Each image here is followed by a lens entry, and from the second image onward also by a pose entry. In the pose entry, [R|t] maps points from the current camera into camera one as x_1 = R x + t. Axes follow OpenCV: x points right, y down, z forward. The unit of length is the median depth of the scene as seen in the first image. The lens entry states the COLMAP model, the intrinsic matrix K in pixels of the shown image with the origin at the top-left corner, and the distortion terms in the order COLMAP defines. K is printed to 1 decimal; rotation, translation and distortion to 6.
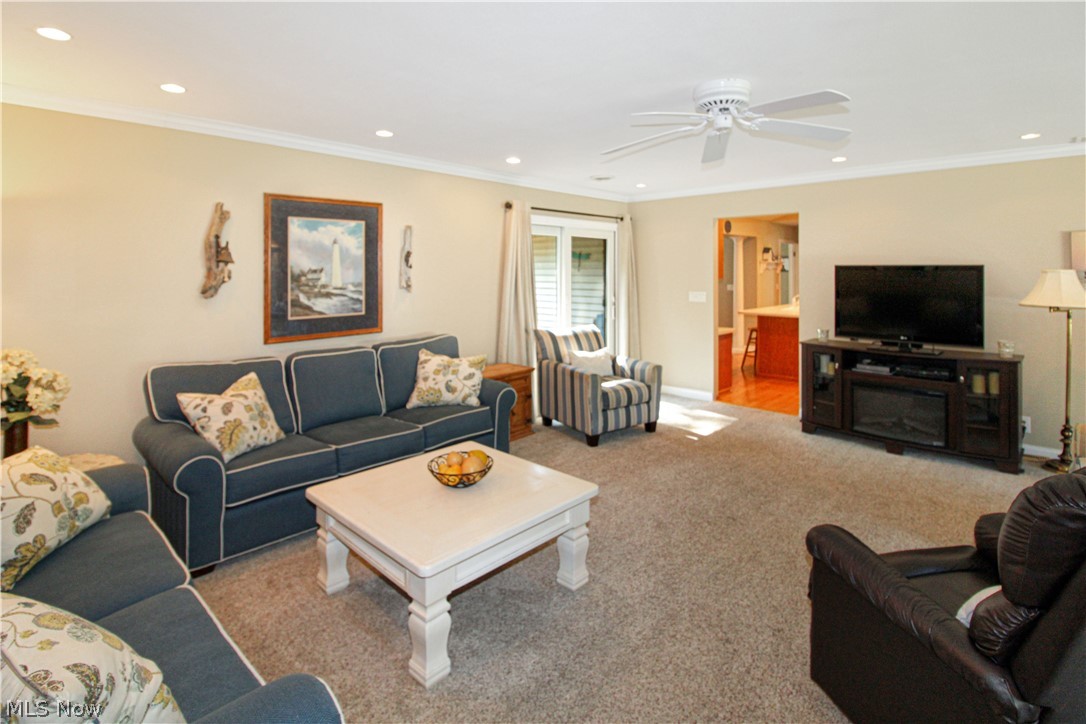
lens RADIAL K [[528.0, 0, 540.6], [0, 528.0, 282.1], [0, 0, 1]] dist [-0.006035, -0.005099]
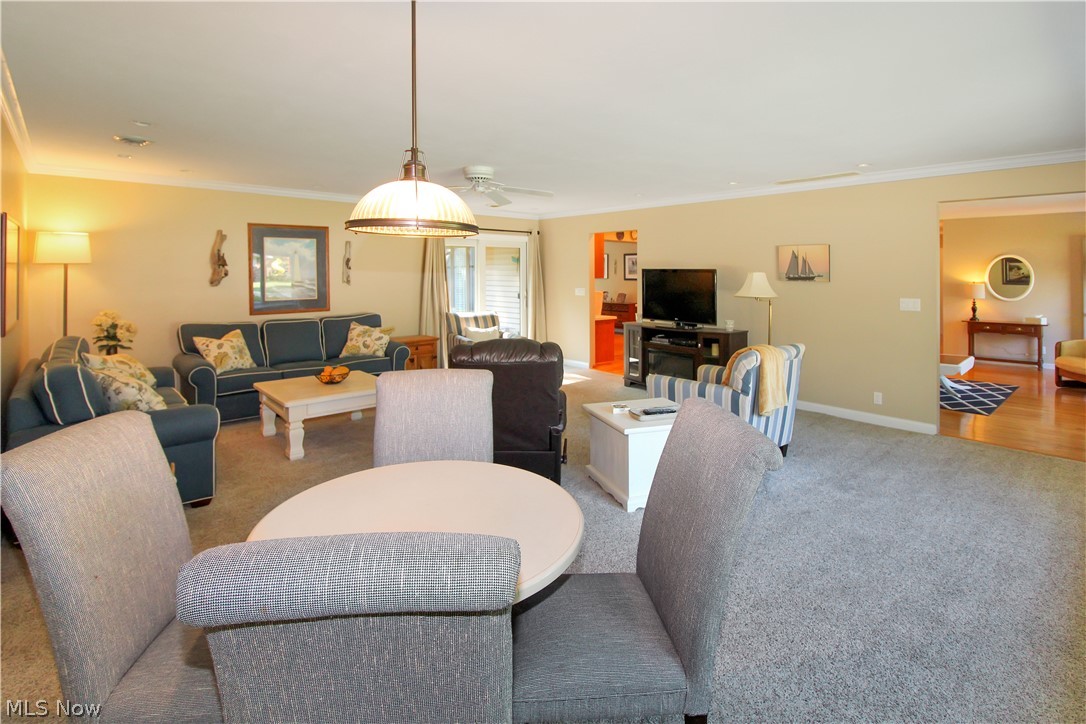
lens RADIAL K [[523.1, 0, 543.4], [0, 523.1, 304.2], [0, 0, 1]] dist [0.000958, -0.005006]
pose [[0.996994, 0.009922, -0.076846, 0.523489], [-0.006819, 0.999154, 0.040546, 0.011243], [0.077183, -0.039900, 0.996218, -0.565955]]
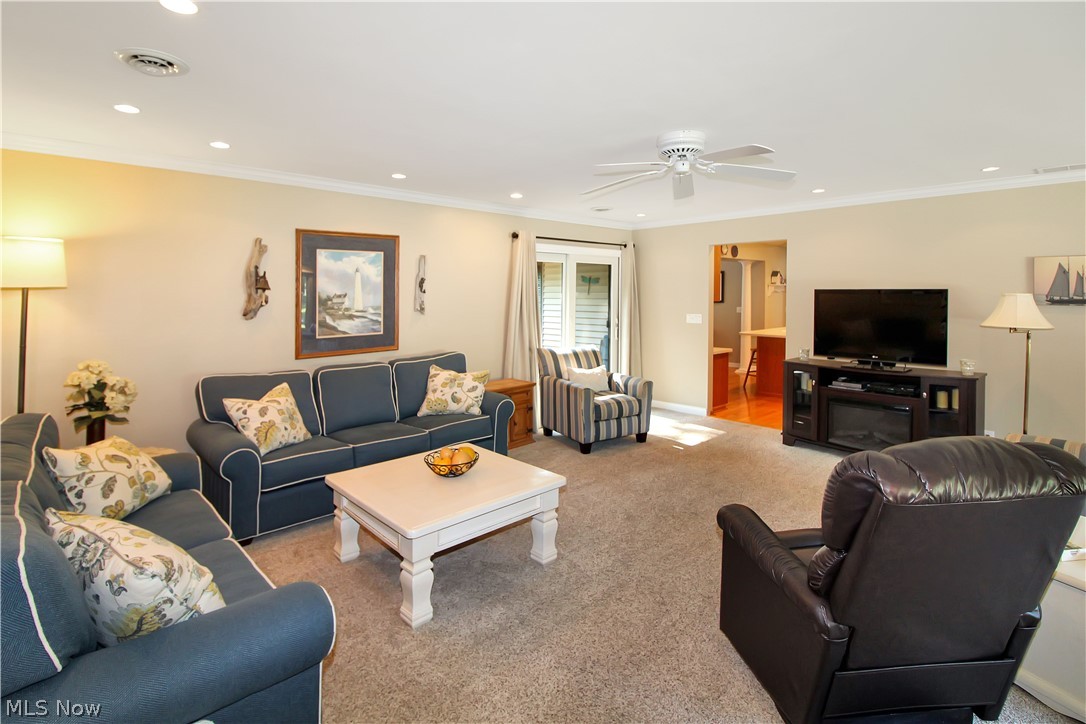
lens RADIAL K [[523.0, 0, 544.2], [0, 523.0, 299.4], [0, 0, 1]] dist [-0.003479, -0.000559]
pose [[0.998670, -0.001566, -0.051525, 0.084118], [0.001096, 0.999957, -0.009156, -0.003128], [0.051537, 0.009088, 0.998630, -0.126522]]
